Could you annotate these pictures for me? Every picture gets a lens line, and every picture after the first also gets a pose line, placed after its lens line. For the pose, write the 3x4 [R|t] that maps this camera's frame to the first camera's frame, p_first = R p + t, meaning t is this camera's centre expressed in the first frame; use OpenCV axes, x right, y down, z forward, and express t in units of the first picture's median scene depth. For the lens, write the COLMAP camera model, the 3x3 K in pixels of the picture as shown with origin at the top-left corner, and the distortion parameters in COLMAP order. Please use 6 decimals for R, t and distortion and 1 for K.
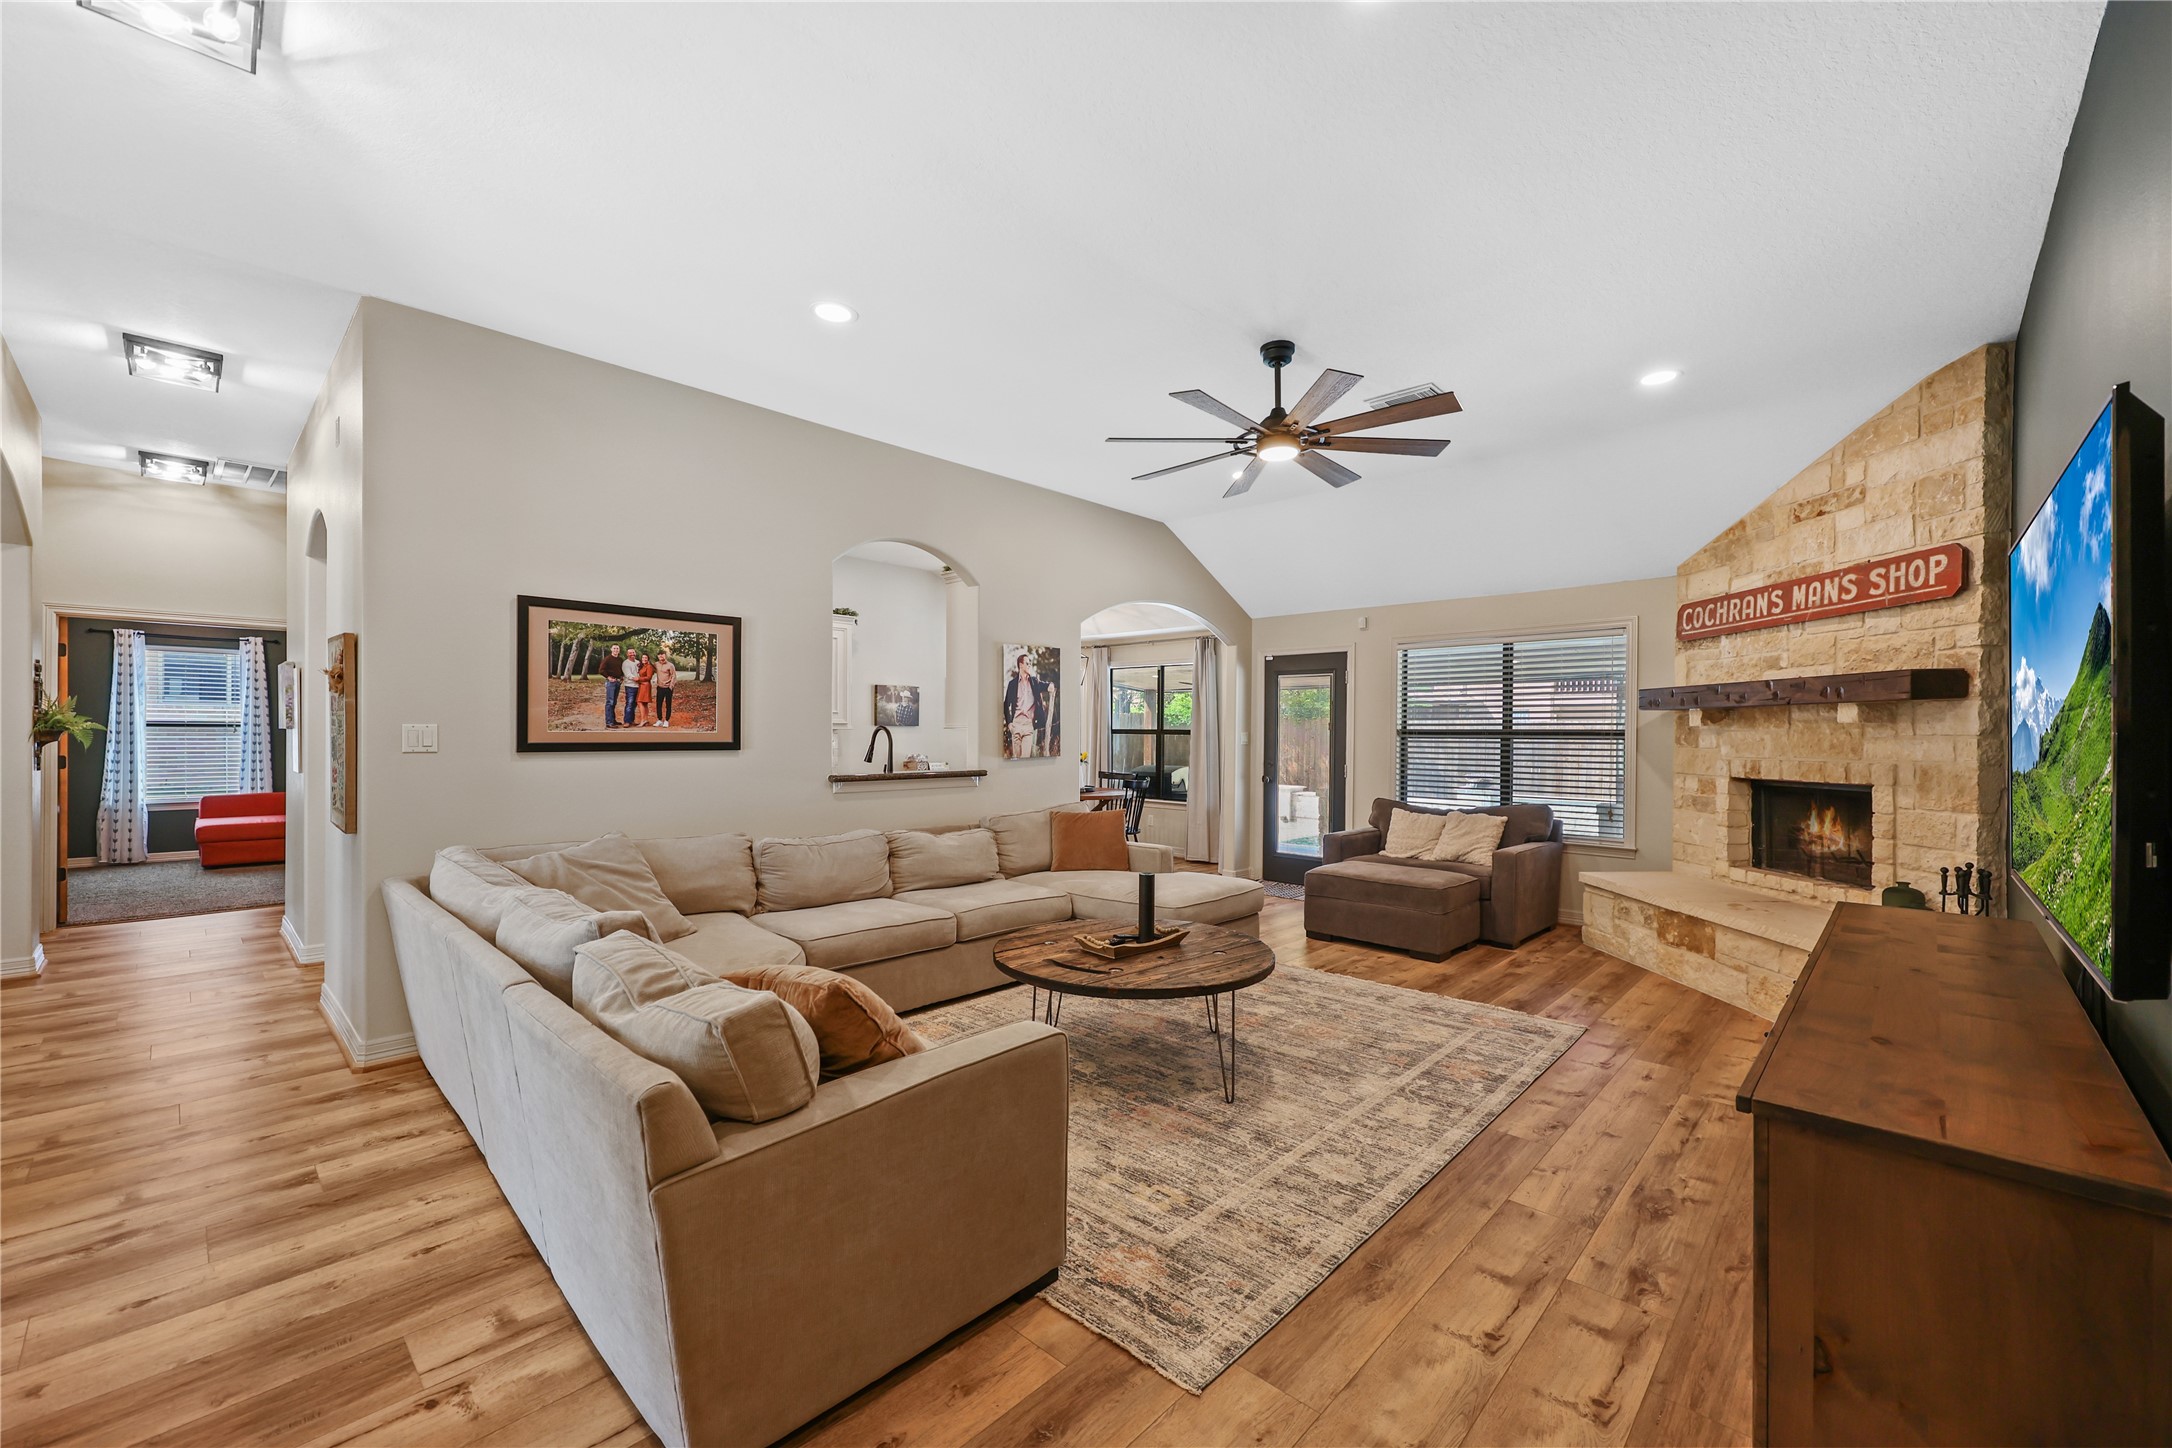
lens RADIAL K [[870.1, 0, 1096.4], [0, 870.1, 730.1], [0, 0, 1]] dist [-0.001782, 0.000590]
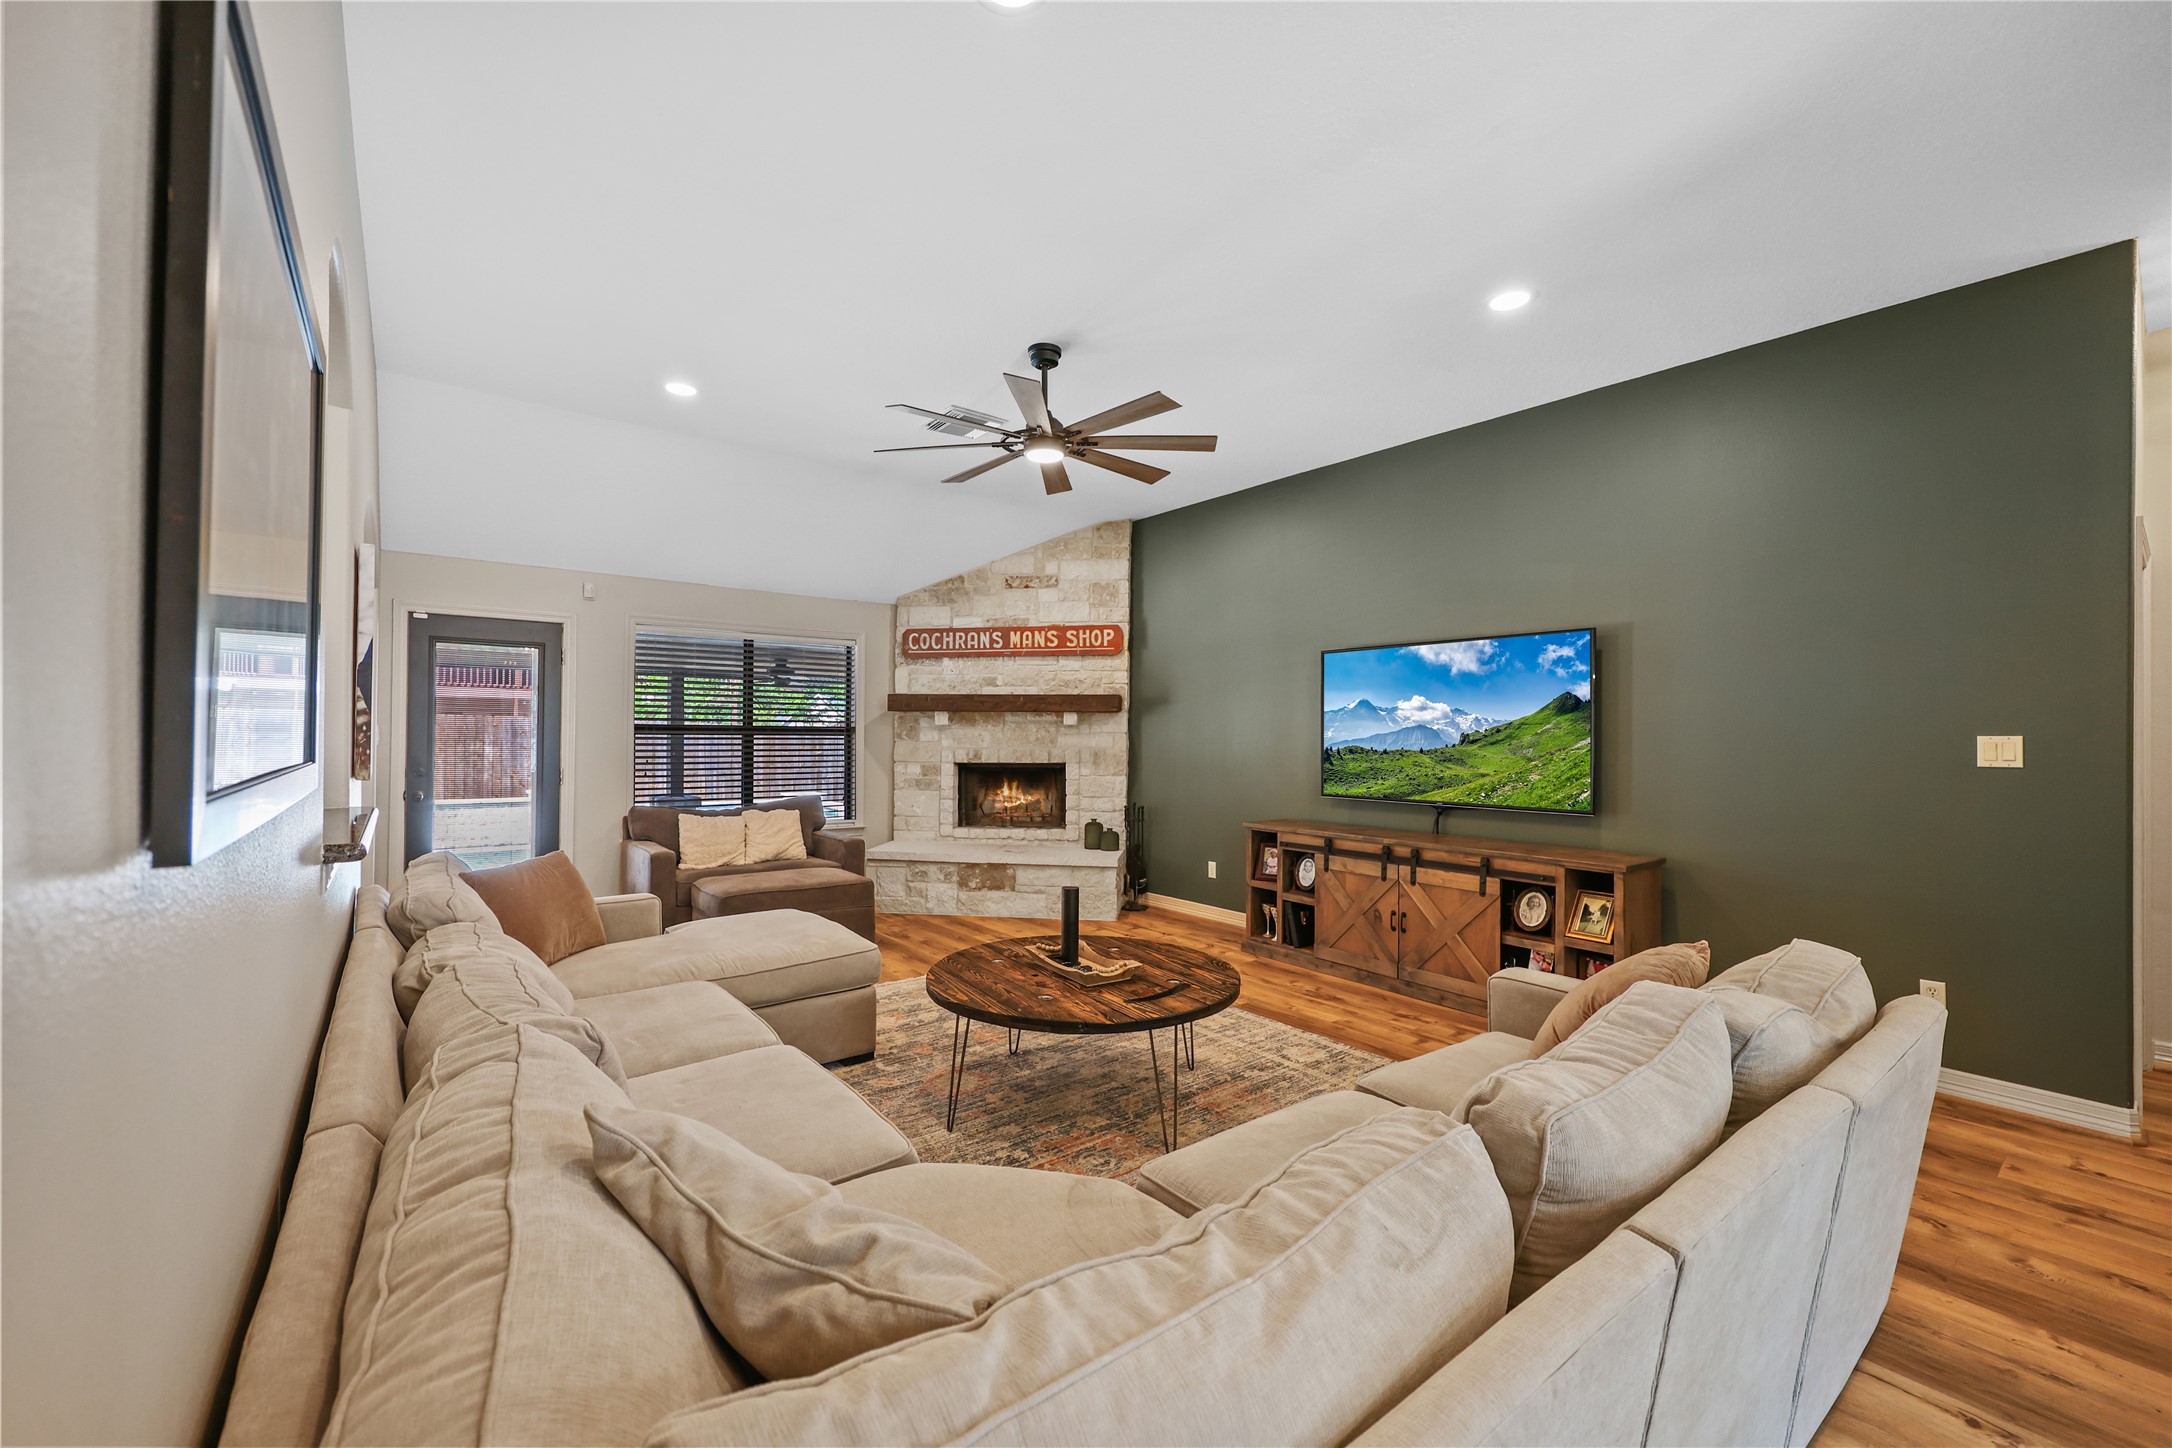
lens RADIAL K [[870.1, 0, 1082.2], [0, 870.1, 730.1], [0, 0, 1]] dist [-0.001782, 0.000590]
pose [[0.152830, -0.000293, 0.988252, -0.730066], [-0.011029, 0.999937, 0.002002, -0.001951], [-0.988191, -0.011205, 0.152818, 0.741285]]
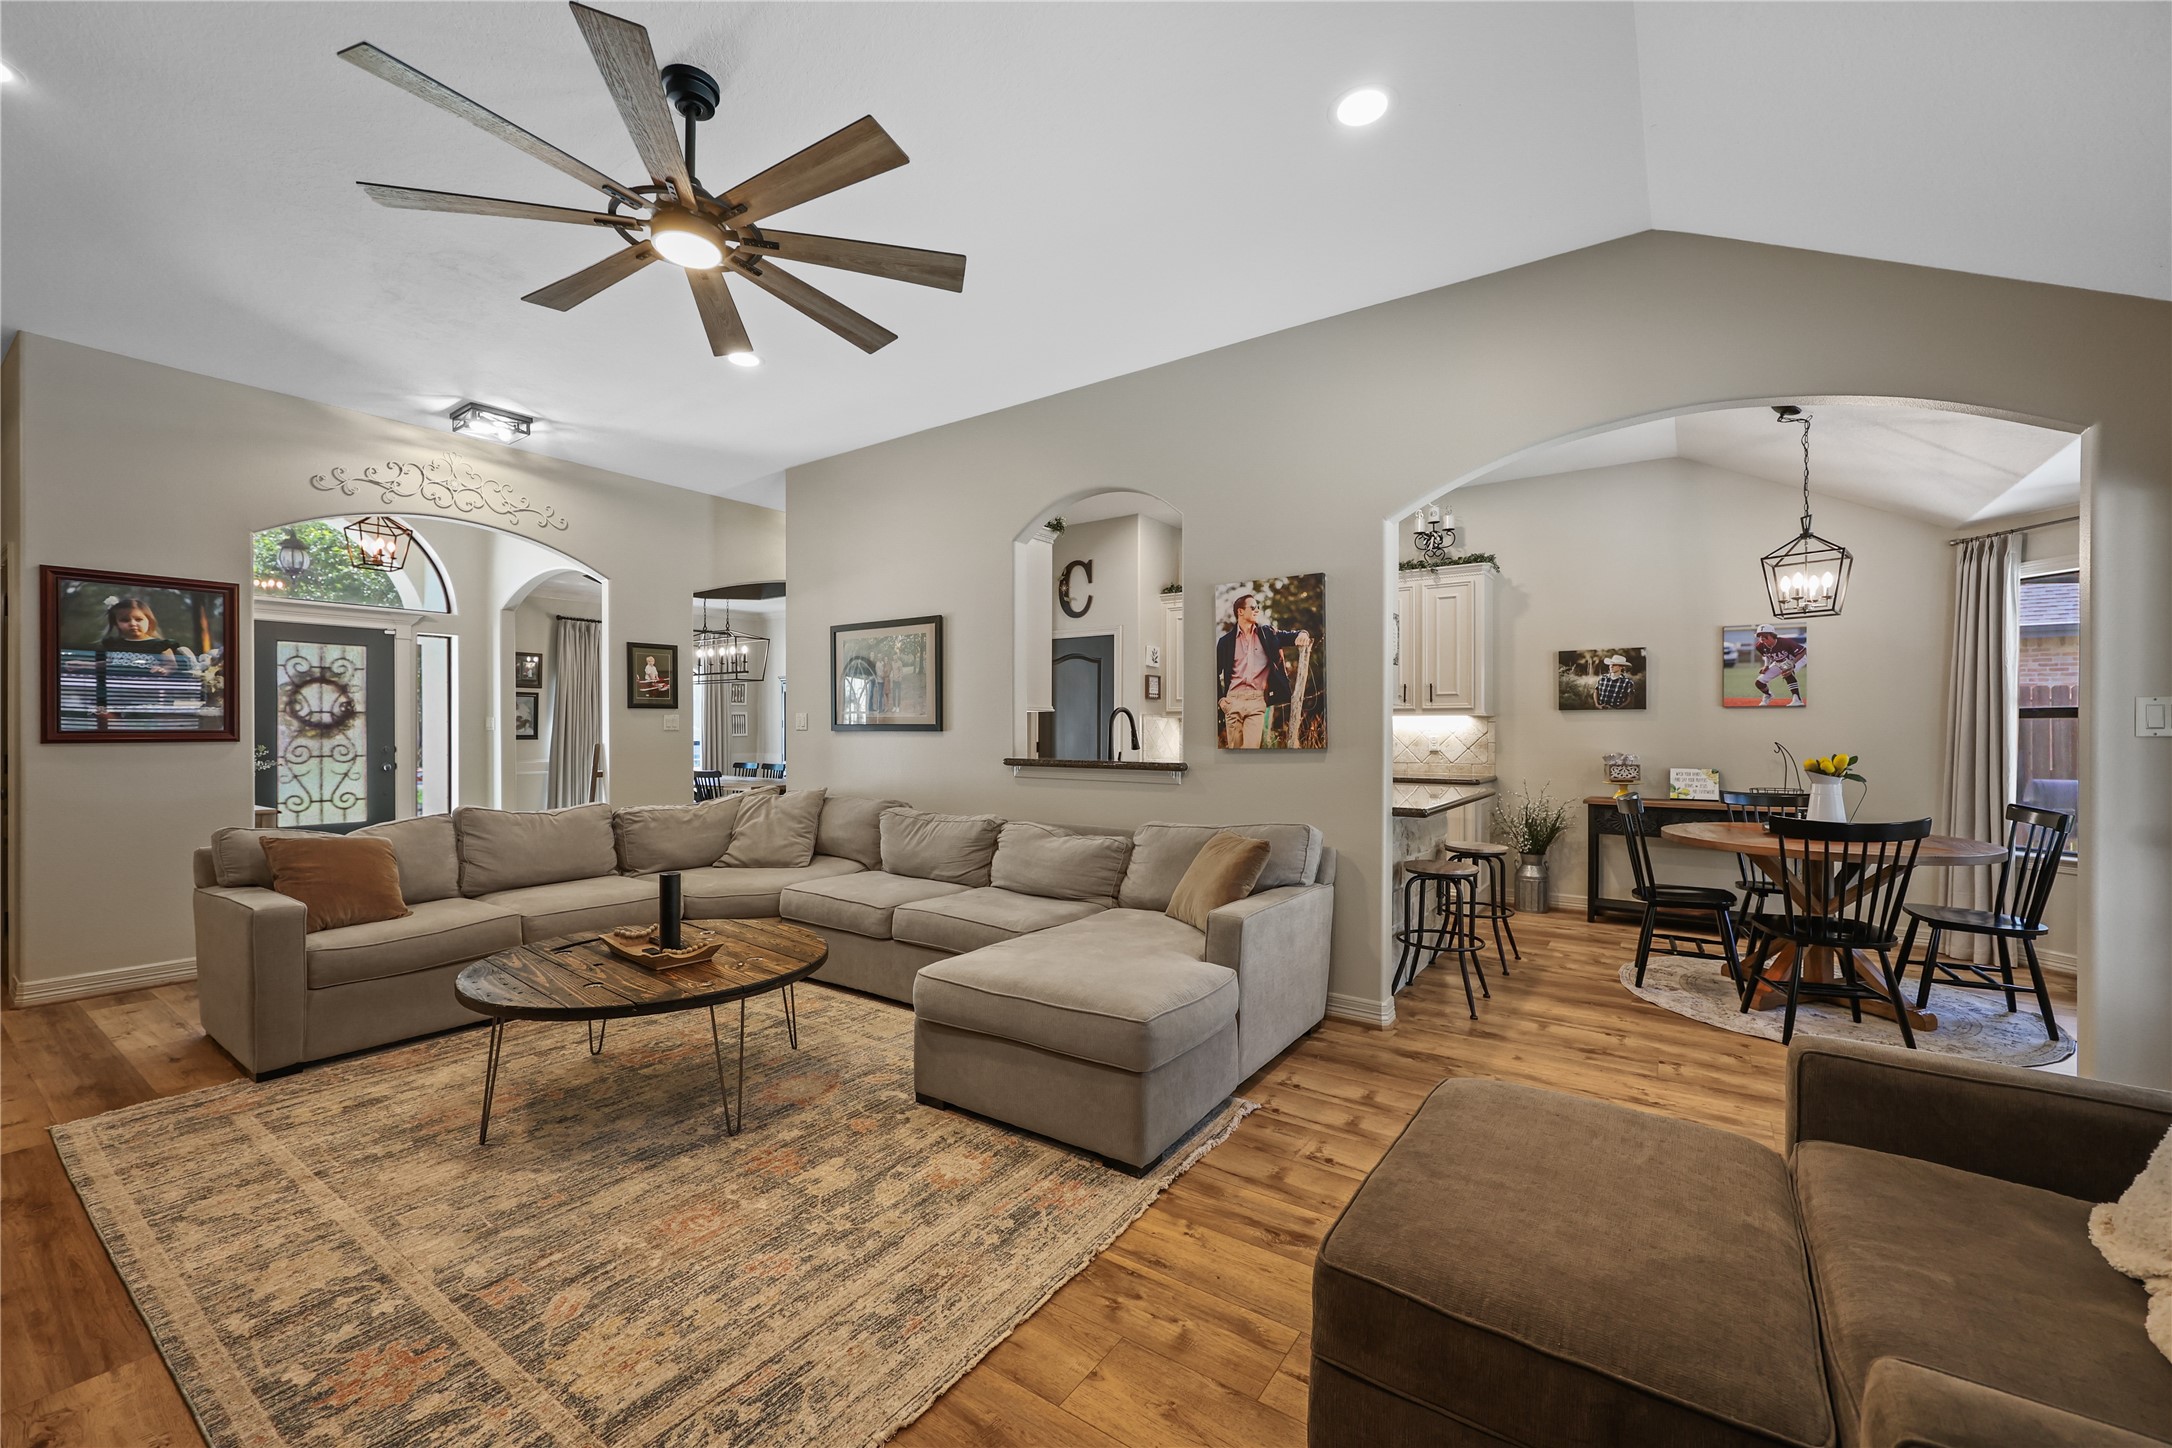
lens RADIAL K [[870.1, 0, 1080.7], [0, 870.1, 743.2], [0, 0, 1]] dist [-0.001782, 0.000590]
pose [[0.135815, 0.009279, -0.990691, 0.800008], [0.000658, 0.999955, 0.009456, 0.029712], [0.990734, -0.001936, 0.135803, 1.108364]]
